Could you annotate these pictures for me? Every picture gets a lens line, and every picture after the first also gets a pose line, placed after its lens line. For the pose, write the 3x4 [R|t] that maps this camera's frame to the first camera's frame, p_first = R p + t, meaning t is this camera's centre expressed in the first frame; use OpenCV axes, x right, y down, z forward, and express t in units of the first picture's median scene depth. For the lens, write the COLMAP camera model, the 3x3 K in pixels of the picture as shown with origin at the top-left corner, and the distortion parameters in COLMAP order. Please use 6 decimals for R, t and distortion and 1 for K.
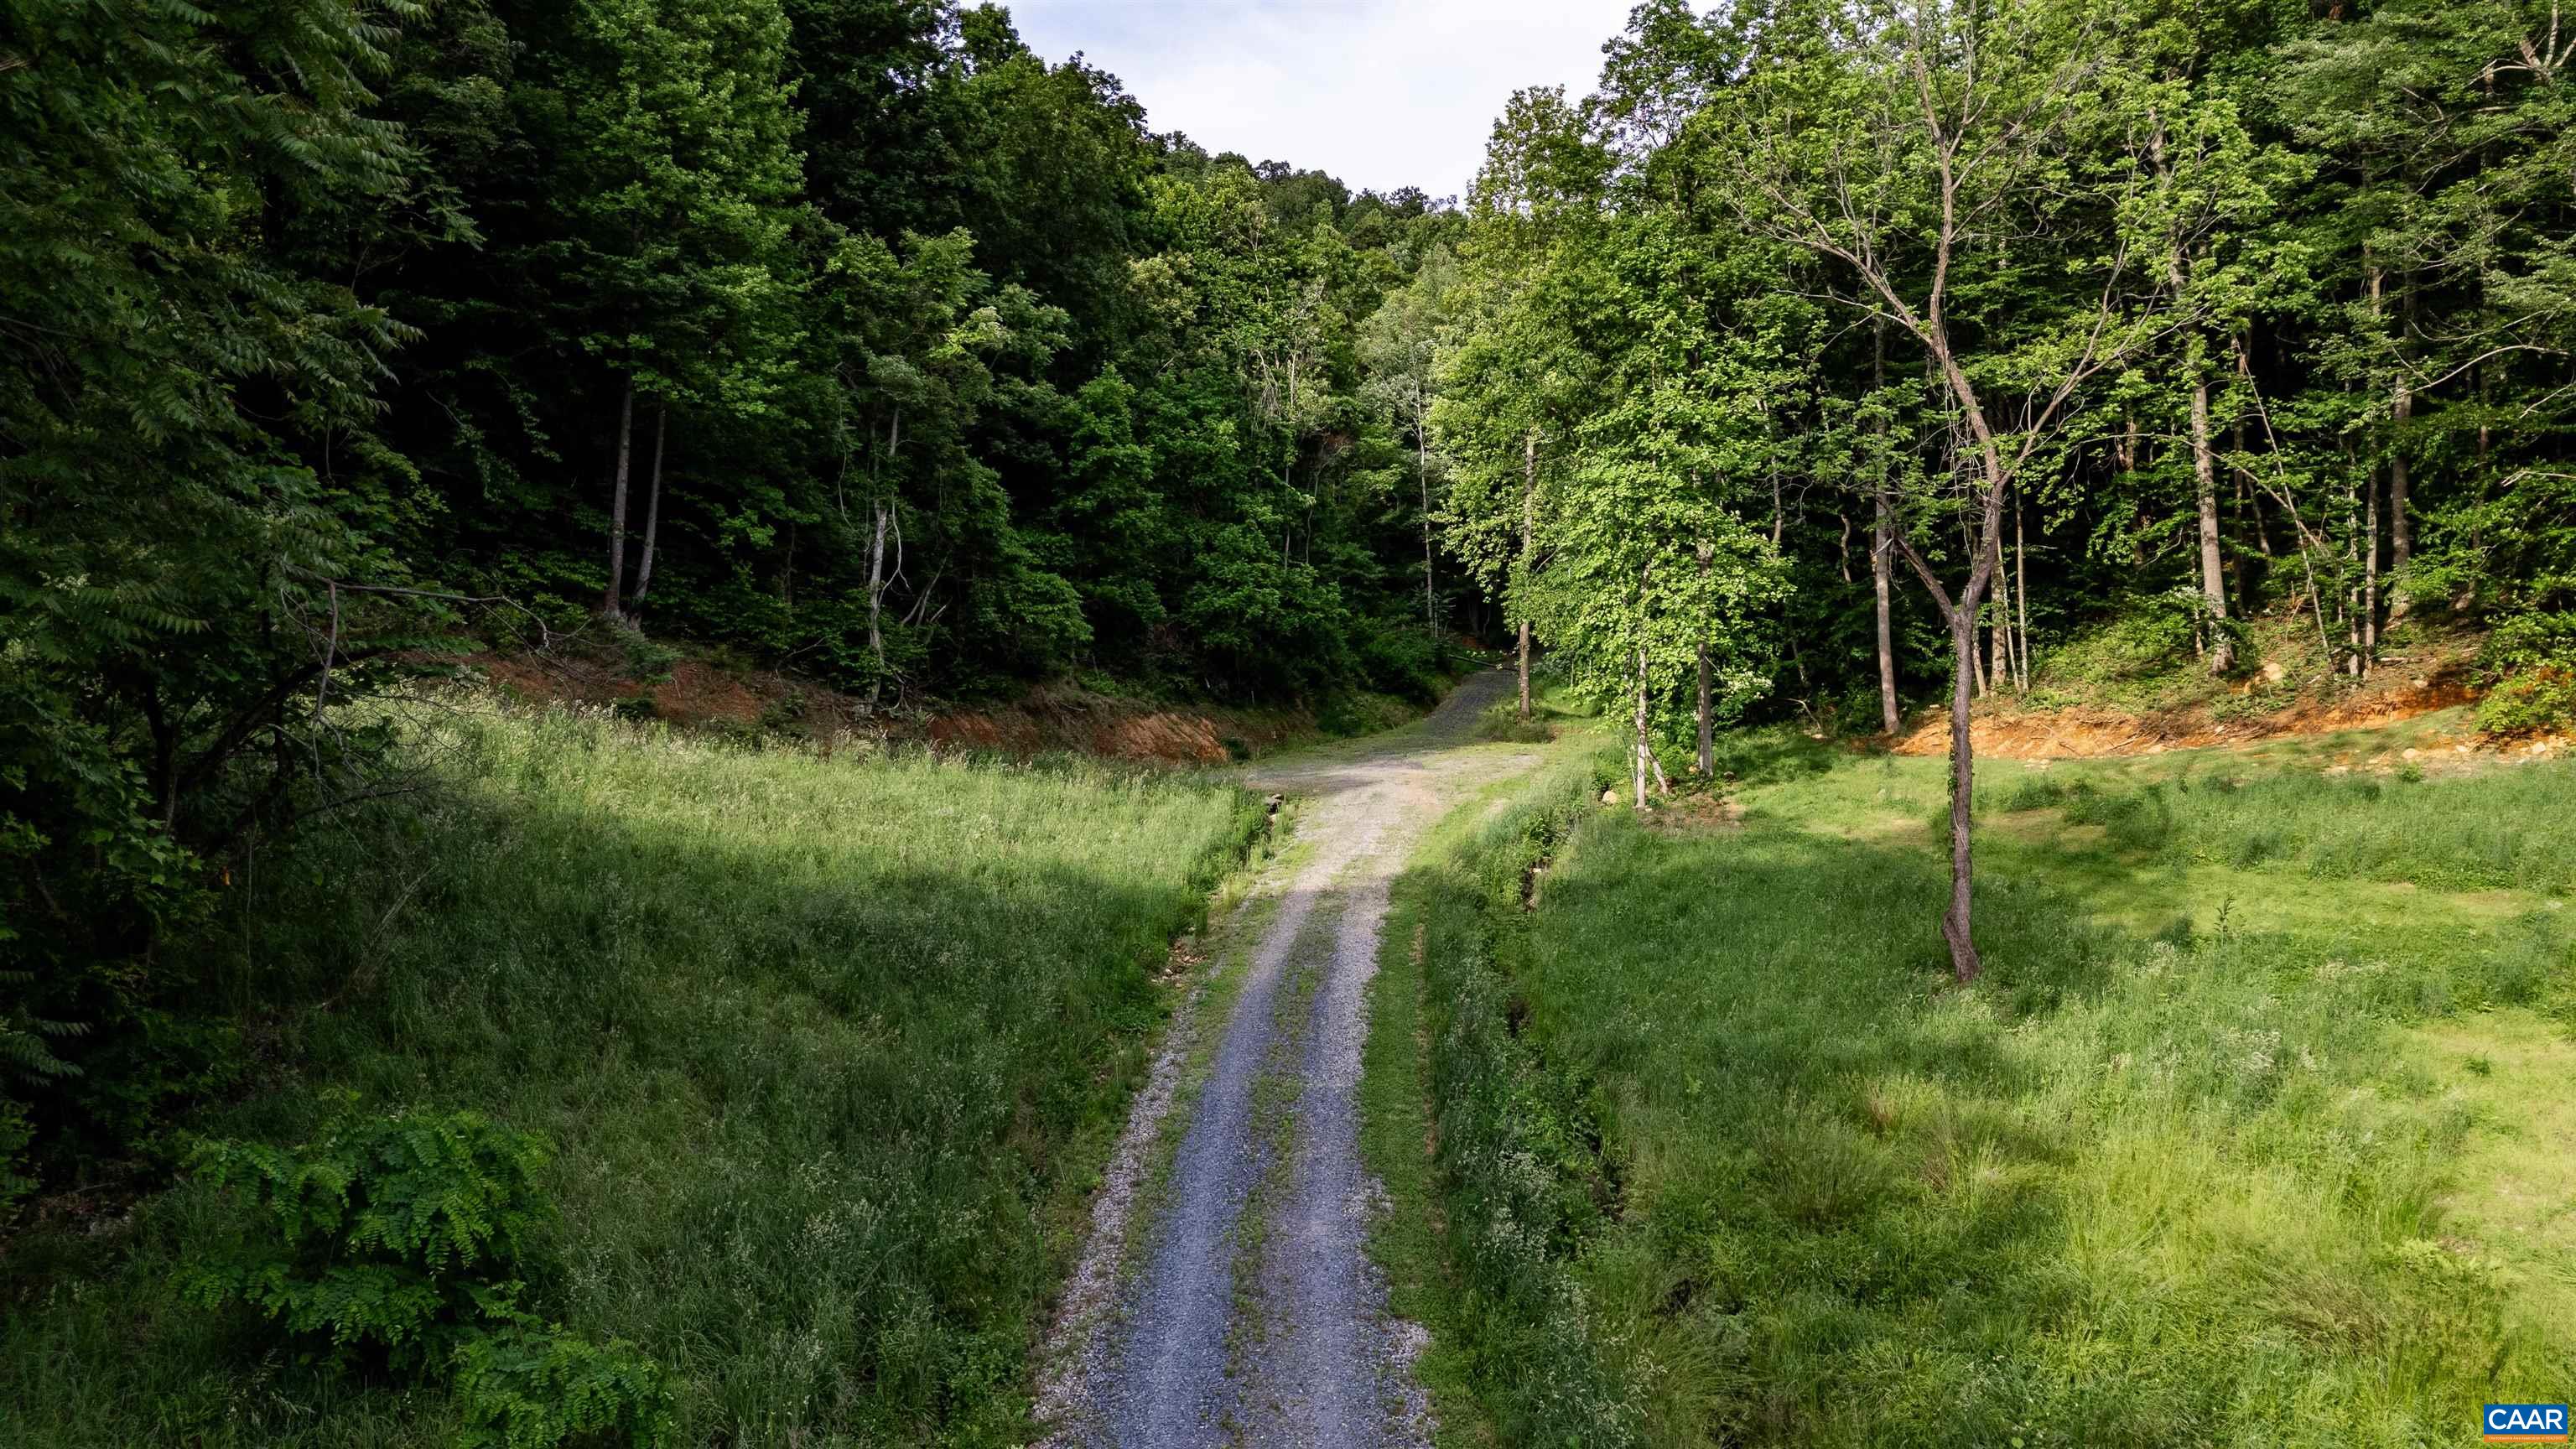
lens RADIAL K [[1793.5, 0, 1277.6], [0, 1793.5, 725.8], [0, 0, 1]] dist [0.089111, -0.100427]
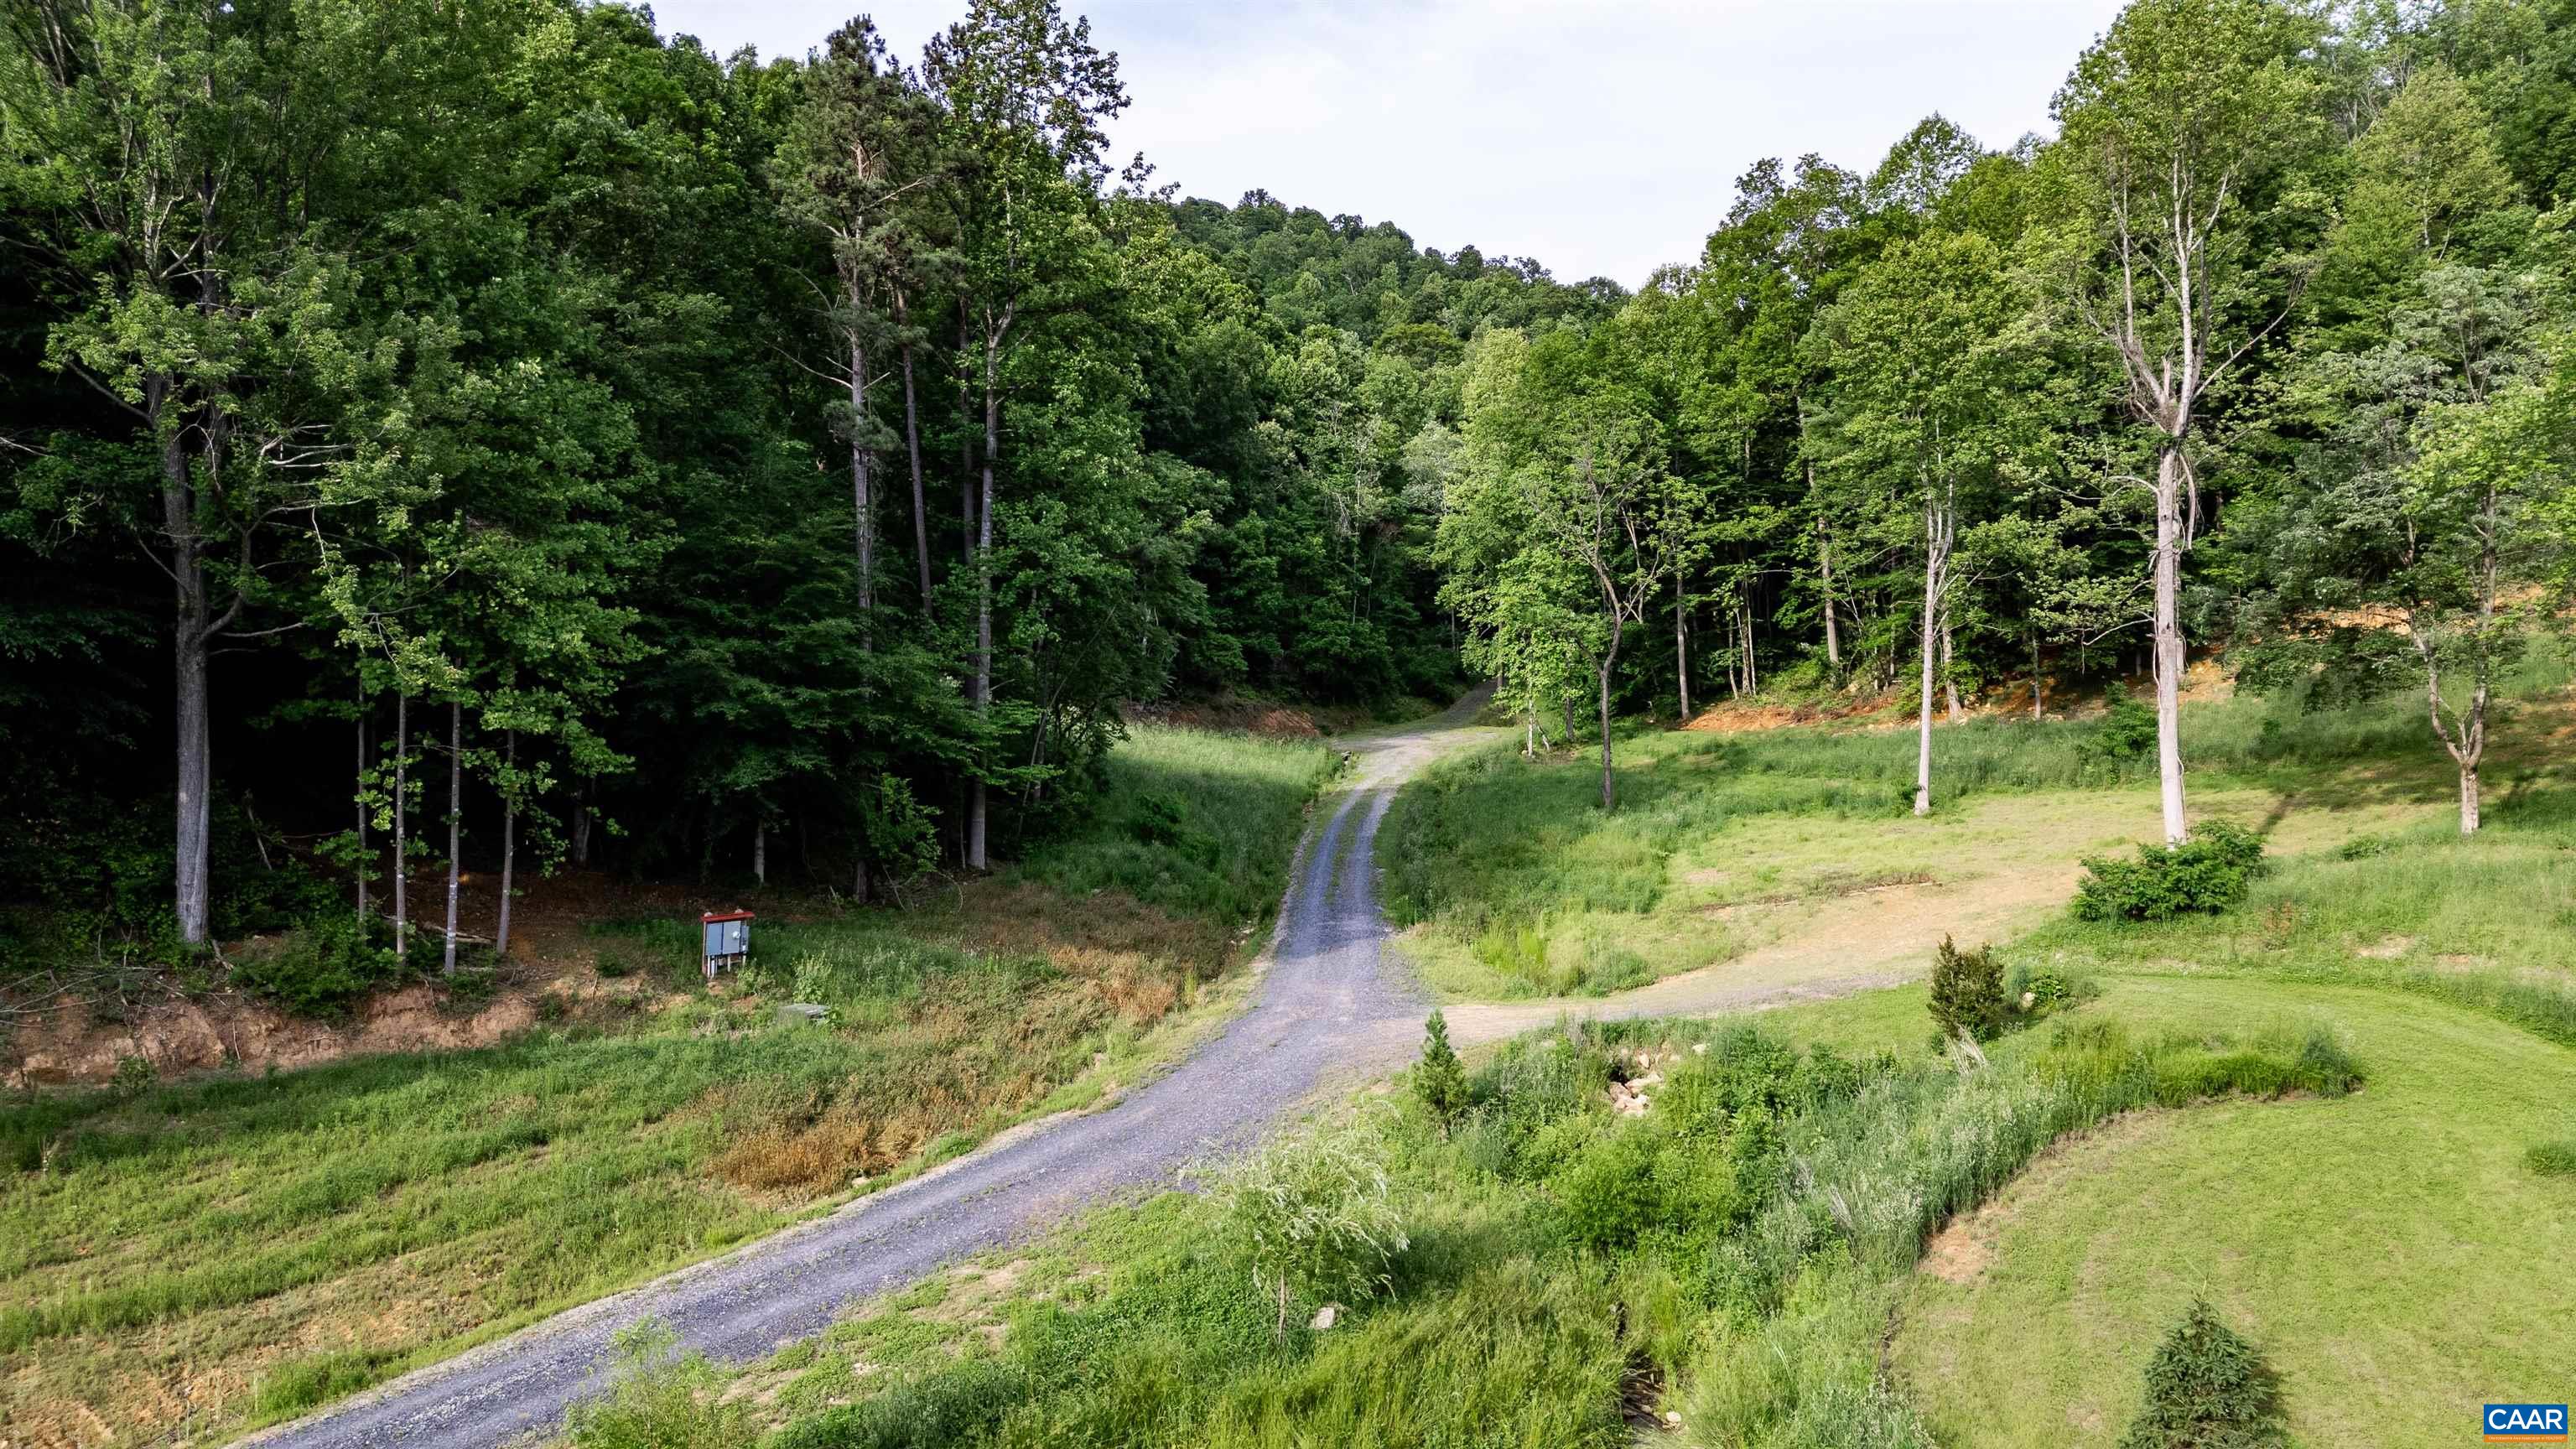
lens RADIAL K [[1793.5, 0, 1277.6], [0, 1793.5, 725.8], [0, 0, 1]] dist [0.089111, -0.100427]
pose [[0.999152, -0.001914, -0.041130, 0.005530], [0.001982, 0.999997, 0.001604, 0.011945], [0.041127, -0.001684, 0.999153, -1.476135]]
